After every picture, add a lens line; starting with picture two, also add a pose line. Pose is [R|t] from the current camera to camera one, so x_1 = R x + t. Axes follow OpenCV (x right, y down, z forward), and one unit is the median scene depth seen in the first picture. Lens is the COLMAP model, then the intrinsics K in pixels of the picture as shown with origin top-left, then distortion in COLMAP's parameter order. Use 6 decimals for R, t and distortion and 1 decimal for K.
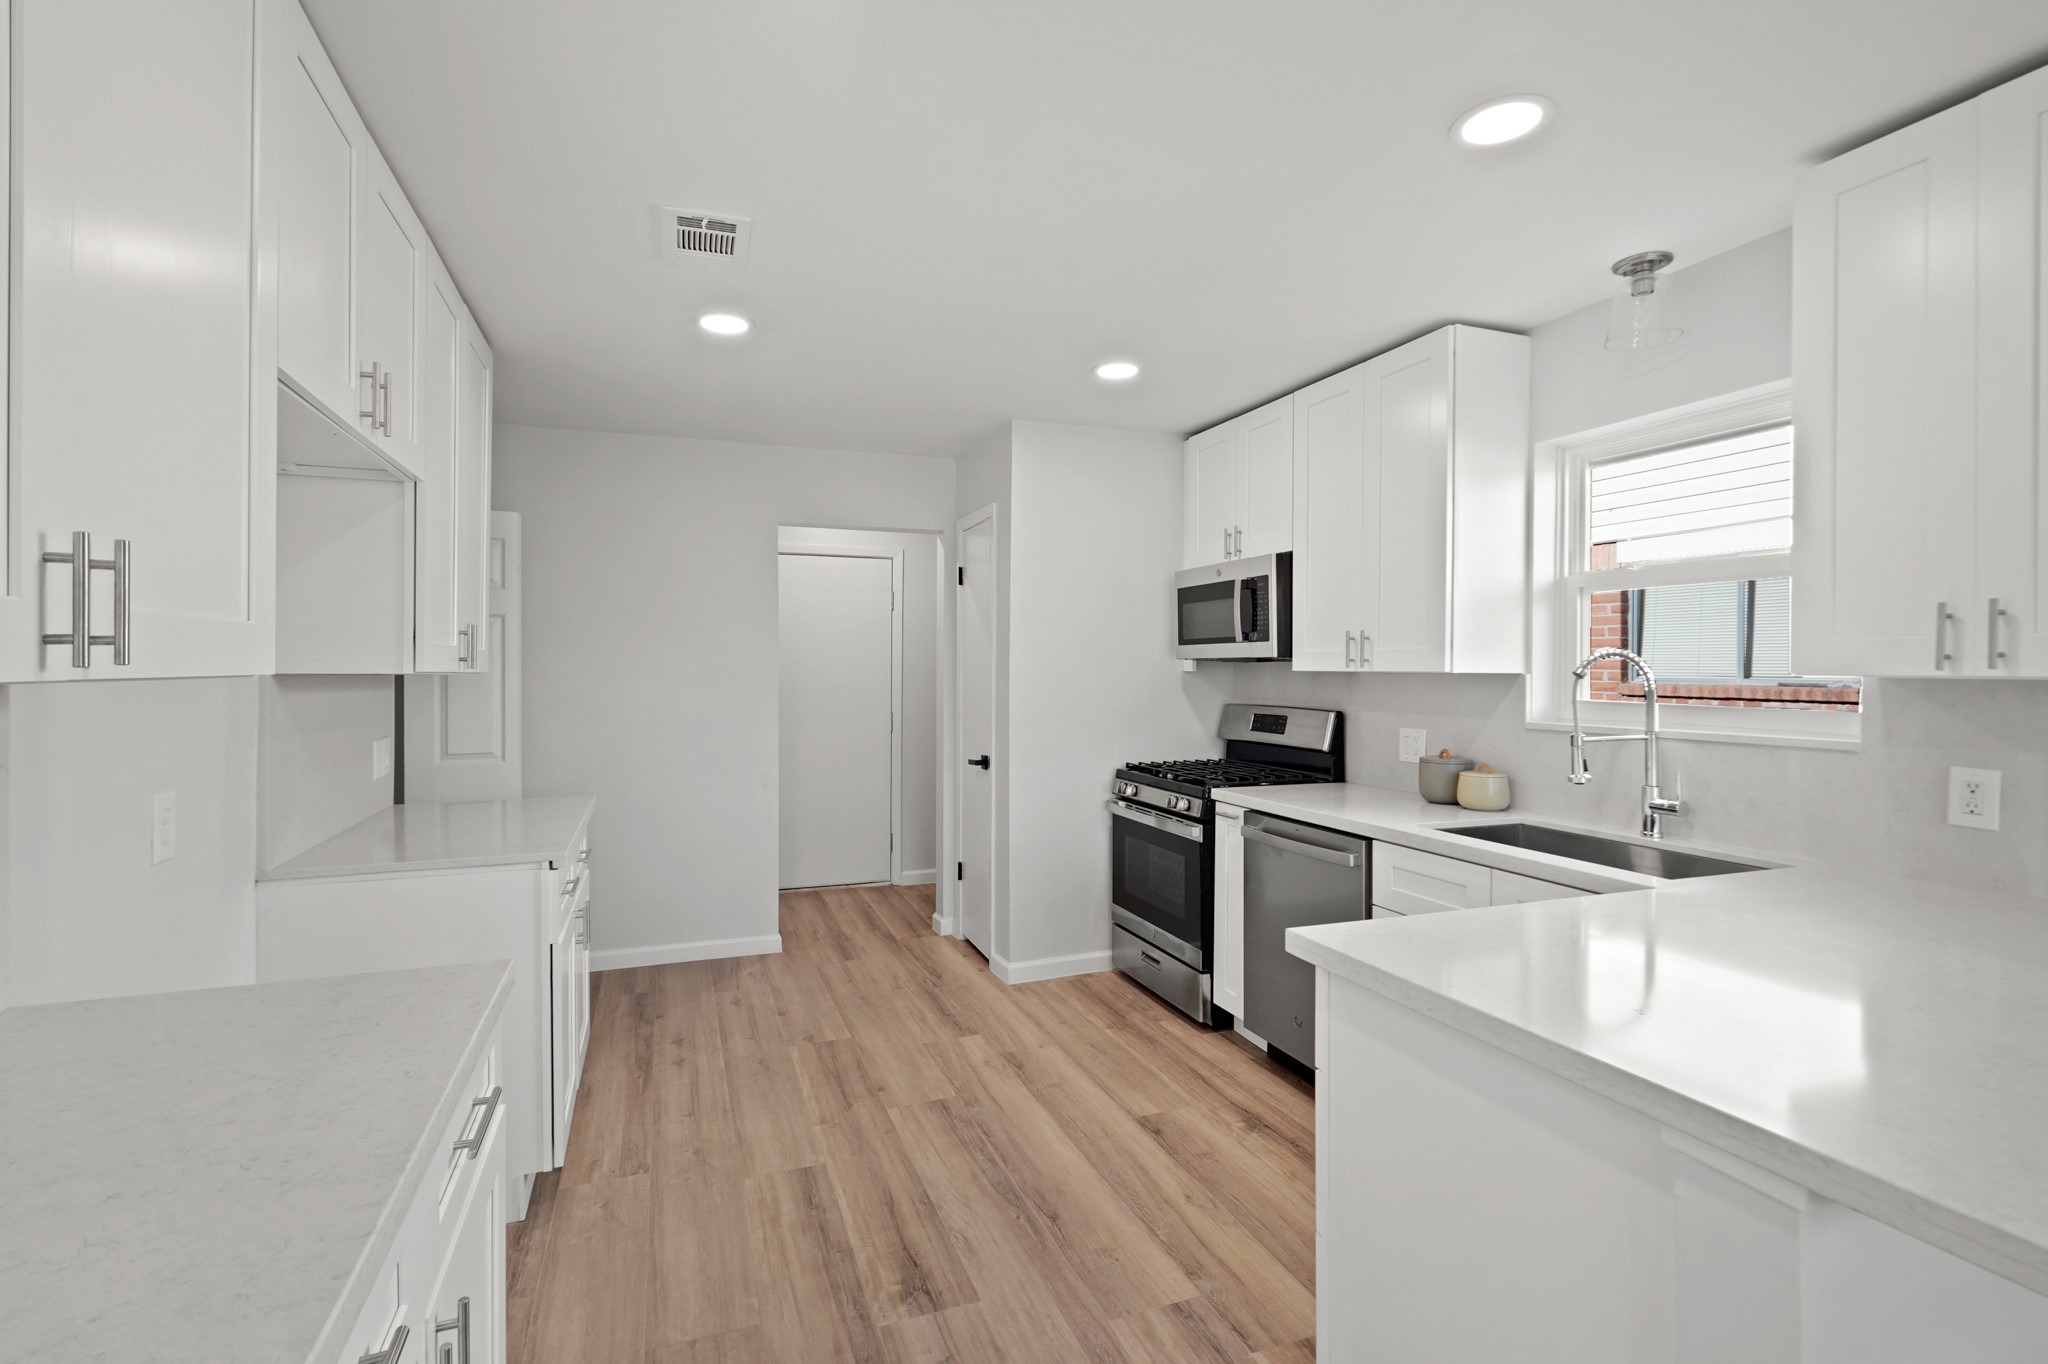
lens RADIAL K [[959.7, 0, 1015.9], [0, 959.7, 657.3], [0, 0, 1]] dist [-0.001650, -0.000286]
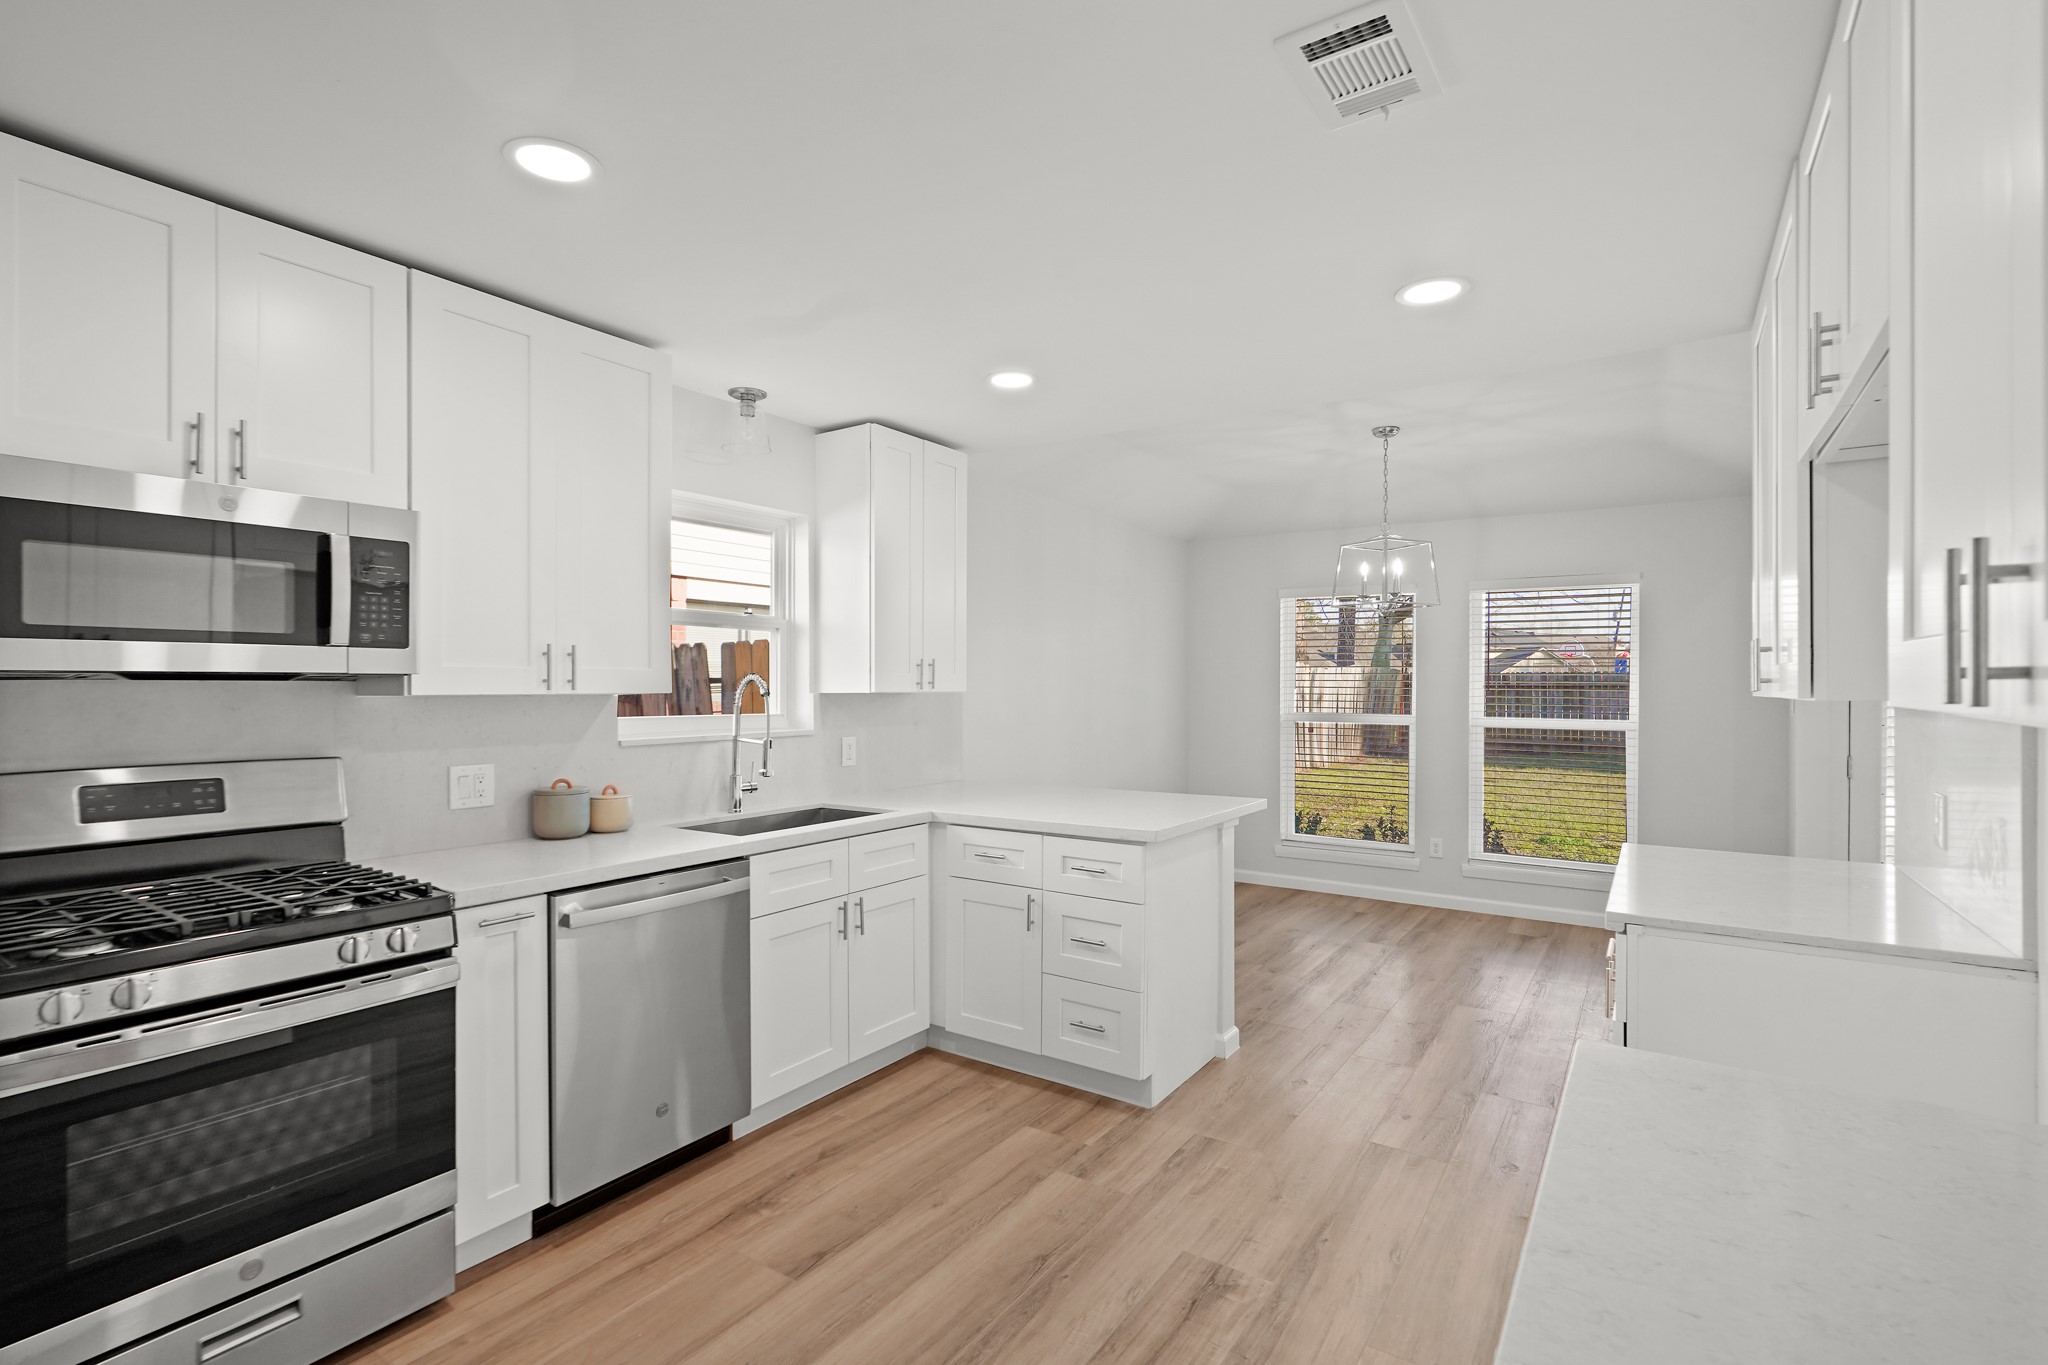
lens RADIAL K [[950.0, 0, 1024.0], [0, 950.0, 682.5], [0, 0, 1]] dist [0.001153, 0.000246]
pose [[-0.588583, 0.002532, 0.808433, -0.728309], [-0.007558, 0.999934, -0.008634, 0.012204], [-0.808402, -0.011192, -0.588525, 1.591103]]
